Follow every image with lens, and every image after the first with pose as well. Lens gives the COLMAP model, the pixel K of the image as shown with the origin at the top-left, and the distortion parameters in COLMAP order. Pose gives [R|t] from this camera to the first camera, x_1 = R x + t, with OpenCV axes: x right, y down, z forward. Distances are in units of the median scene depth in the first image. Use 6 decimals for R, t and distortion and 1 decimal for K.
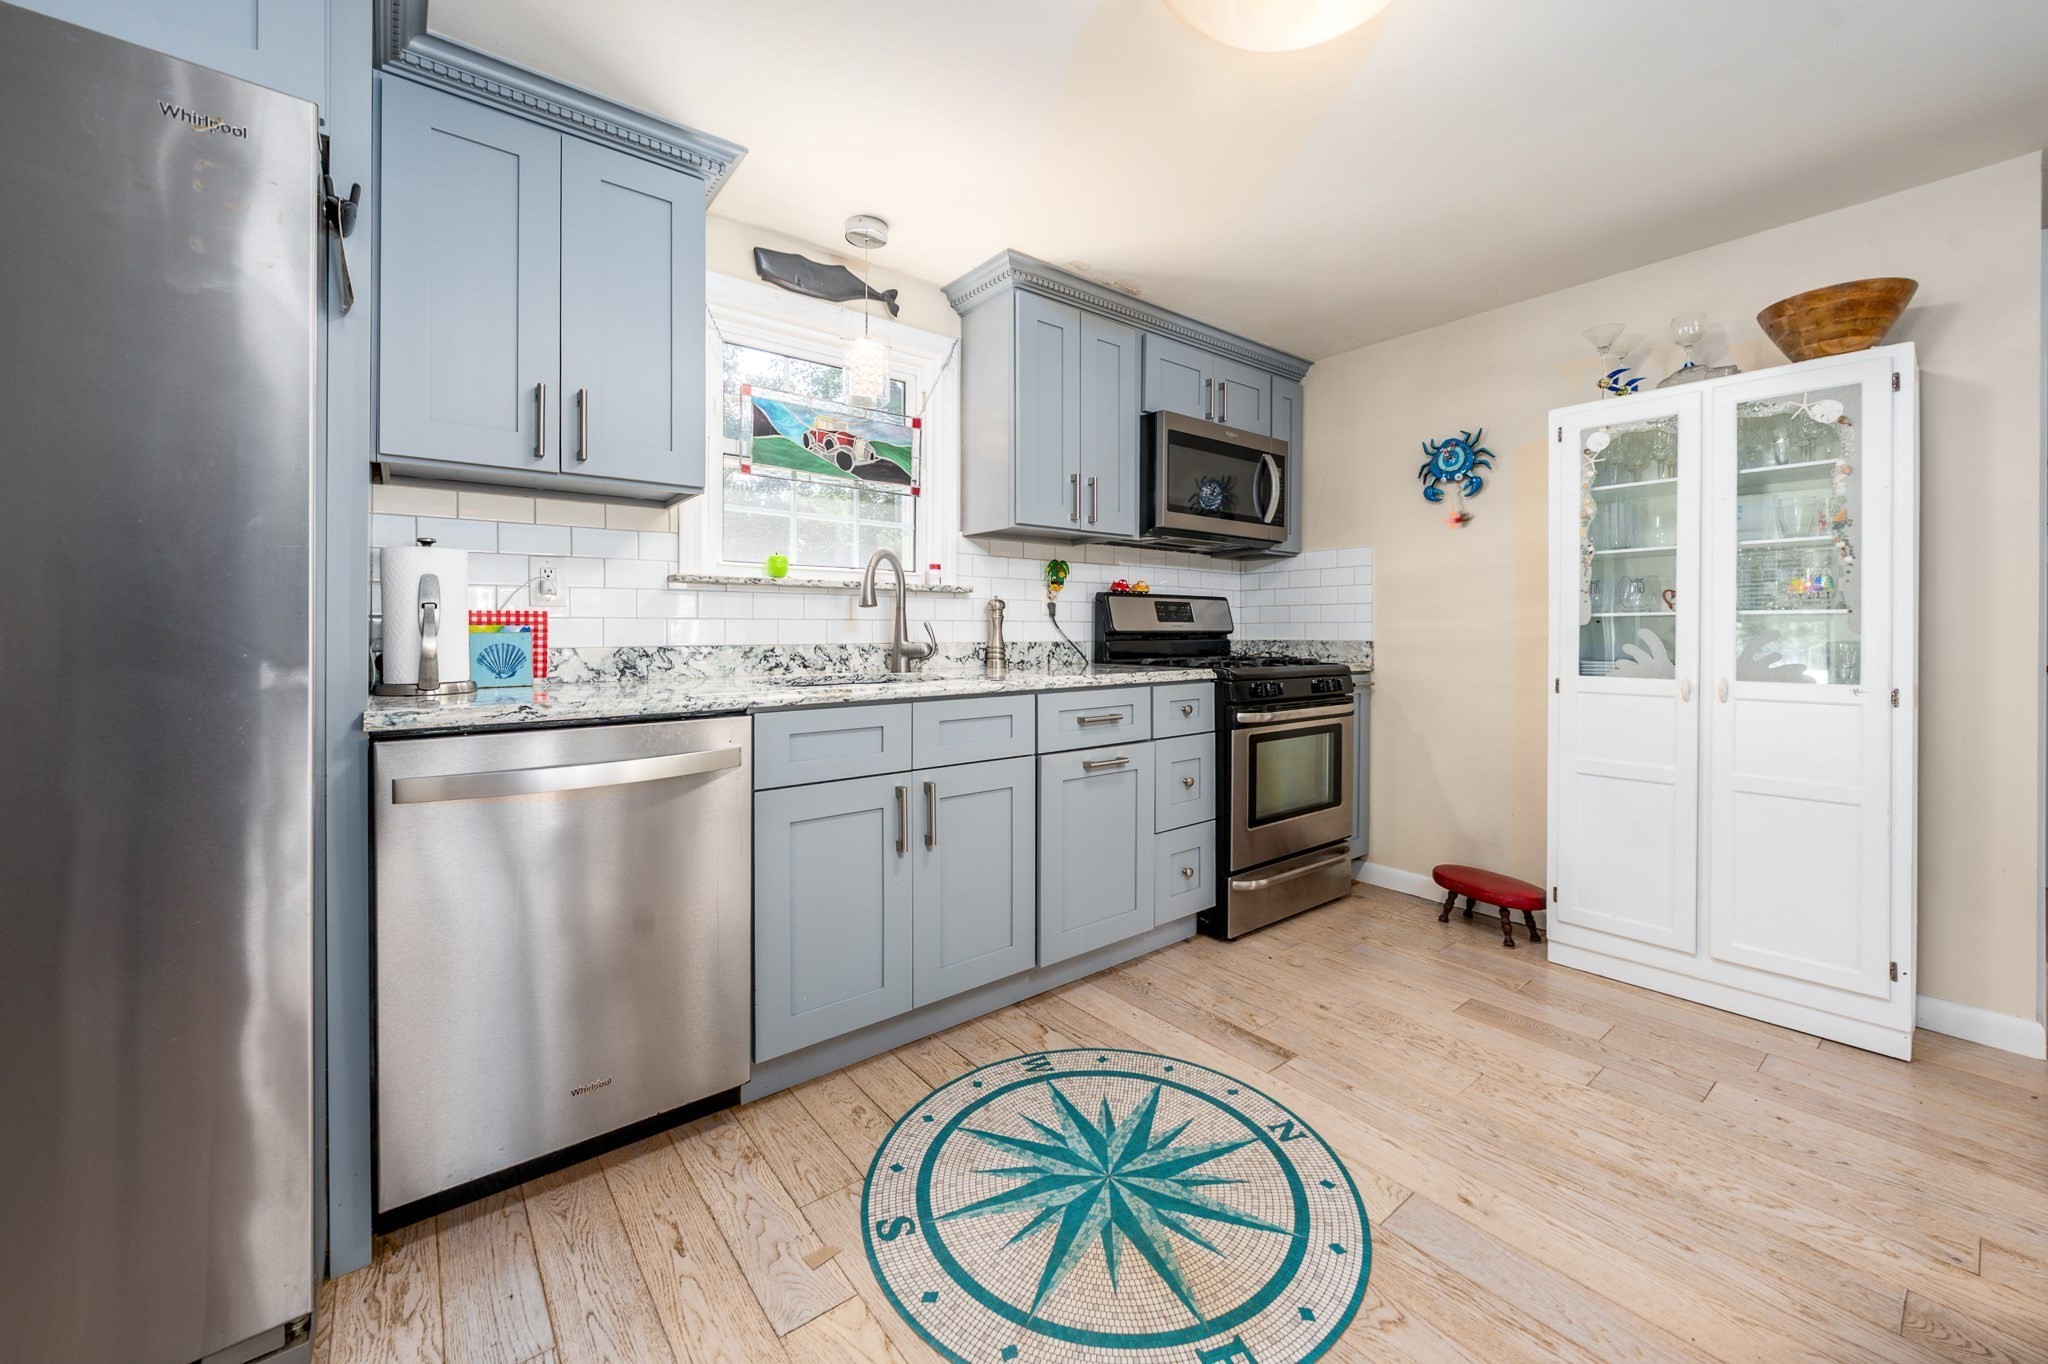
lens RADIAL K [[801.5, 0, 1050.8], [0, 801.5, 637.2], [0, 0, 1]] dist [-0.003234, -0.000131]
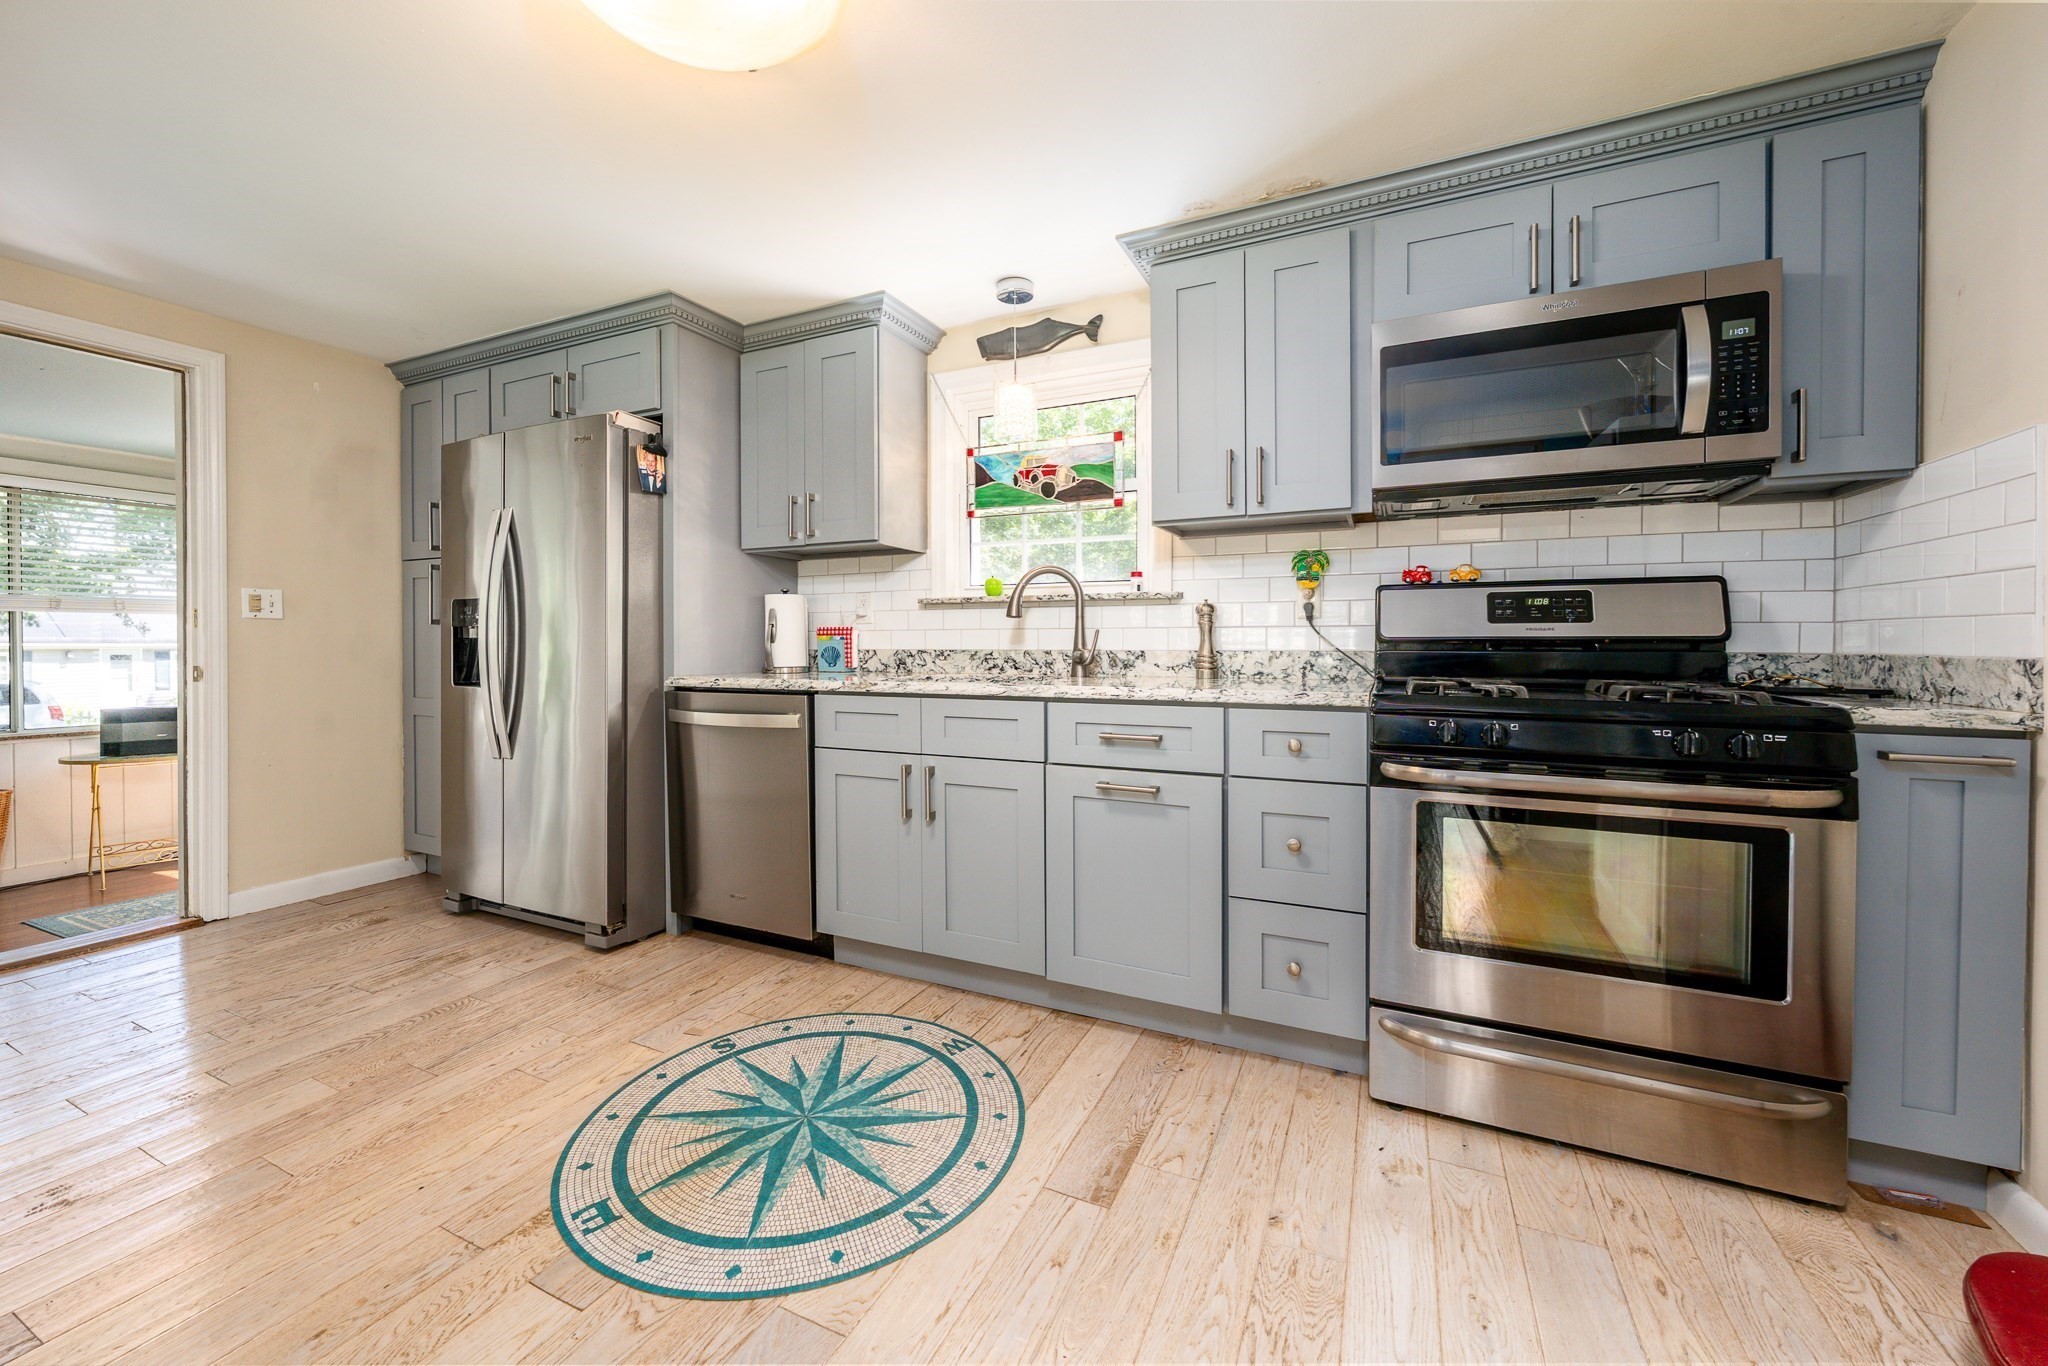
lens RADIAL K [[760.2, 0, 1000.9], [0, 760.2, 654.3], [0, 0, 1]] dist [-0.002251, -0.000239]
pose [[0.426337, 0.015886, -0.904425, 0.740701], [-0.005310, 0.999873, 0.015059, -0.001302], [0.904549, -0.001618, 0.426367, 0.506009]]
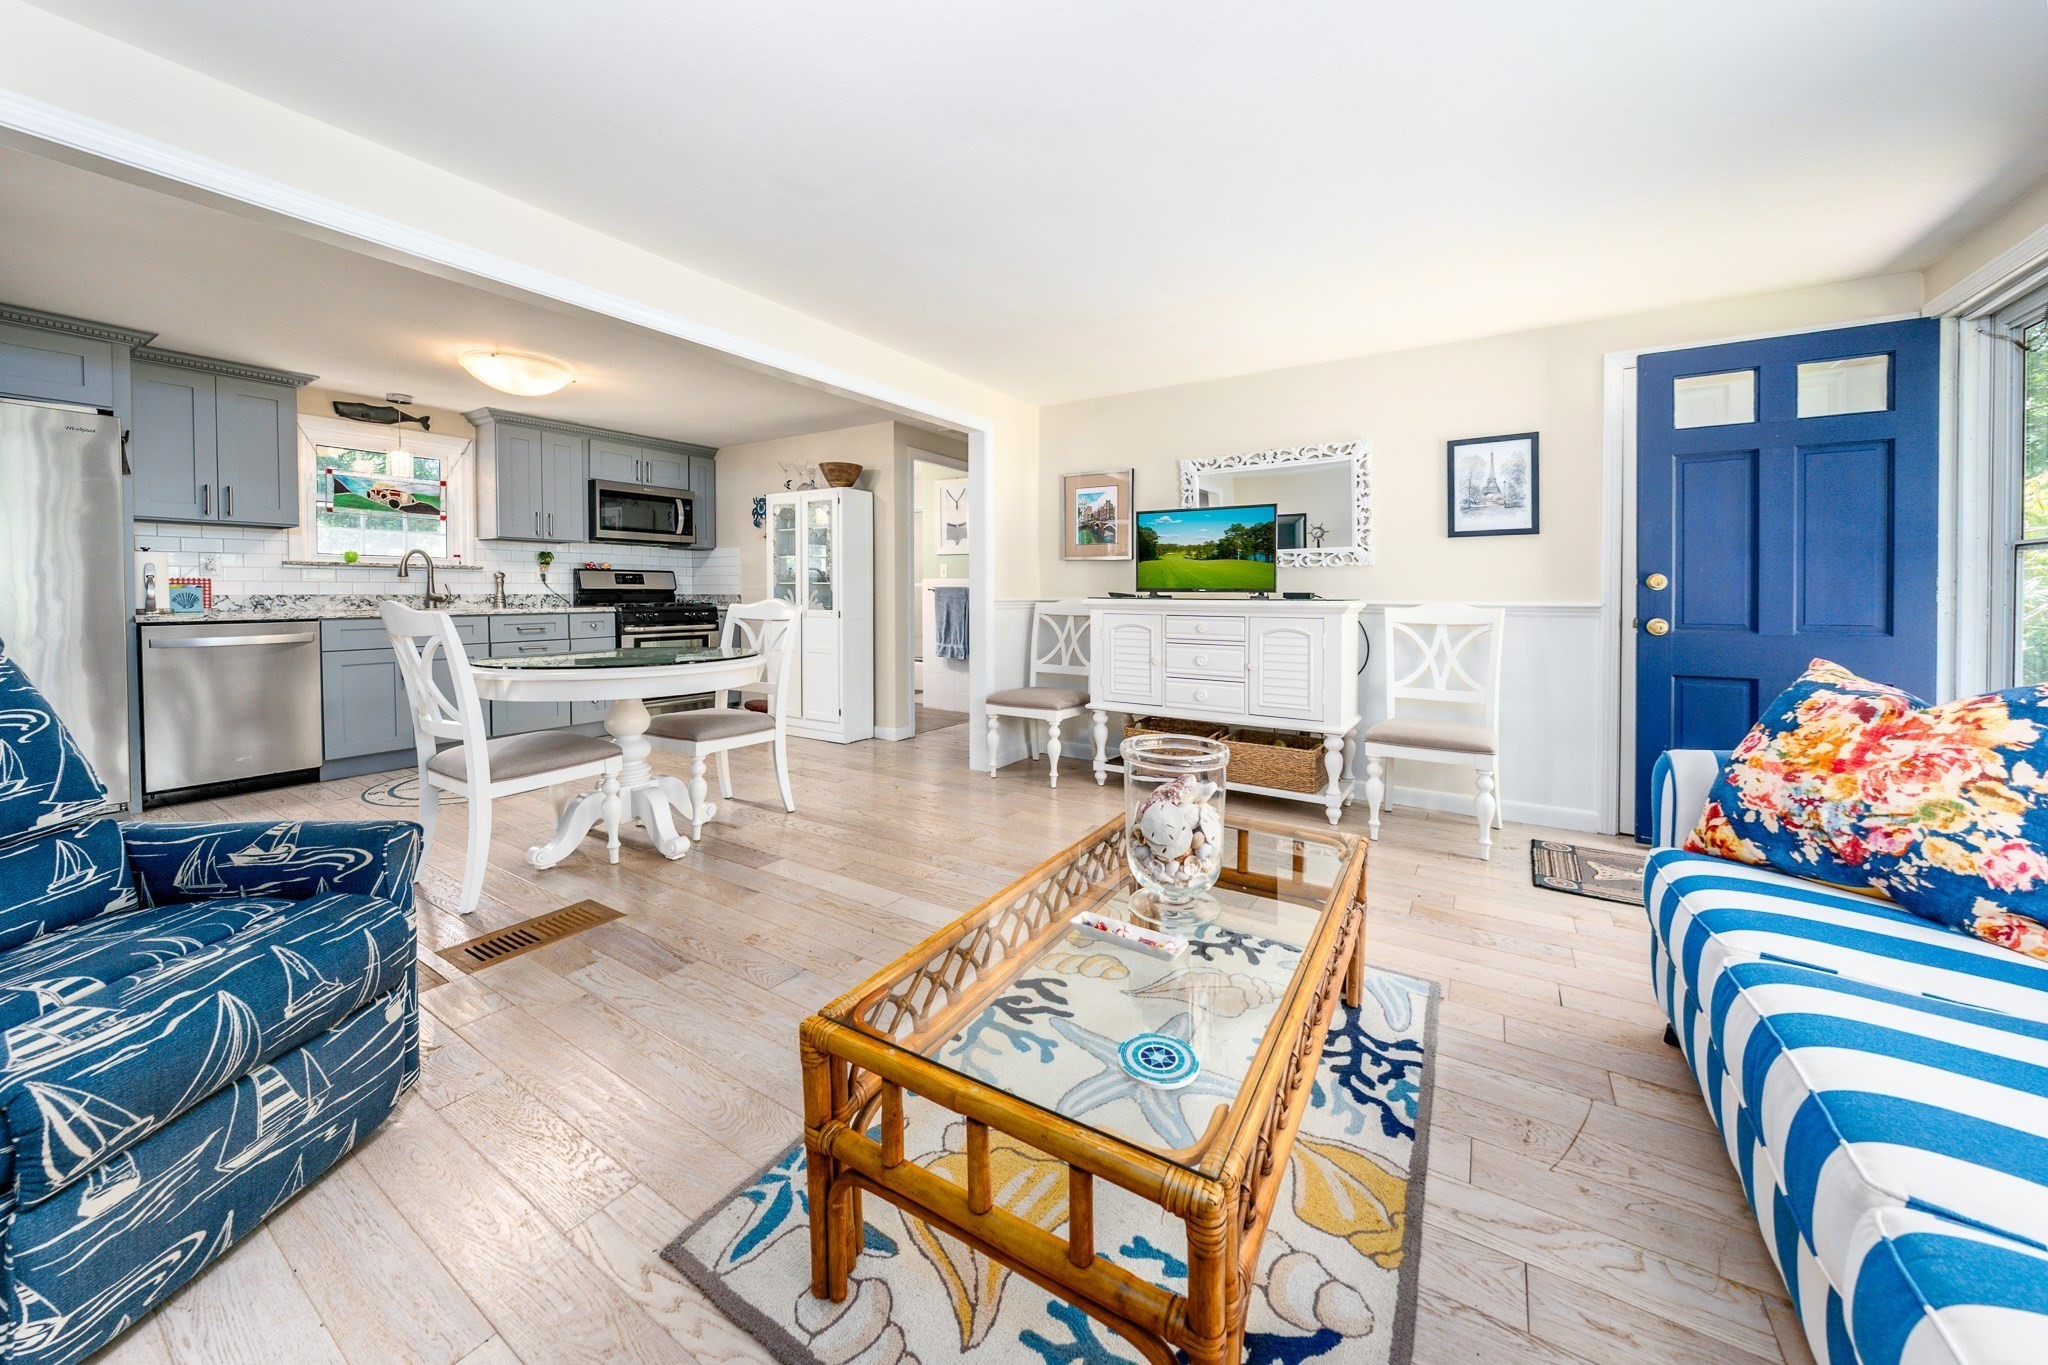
lens RADIAL K [[725.2, 0, 1027.8], [0, 725.2, 614.3], [0, 0, 1]] dist [-0.001144, -0.000790]
pose [[0.949648, -0.005334, 0.313273, 0.728514], [-0.002494, 0.999695, 0.024580, 0.010491], [-0.313309, -0.024123, 0.949345, -1.318490]]
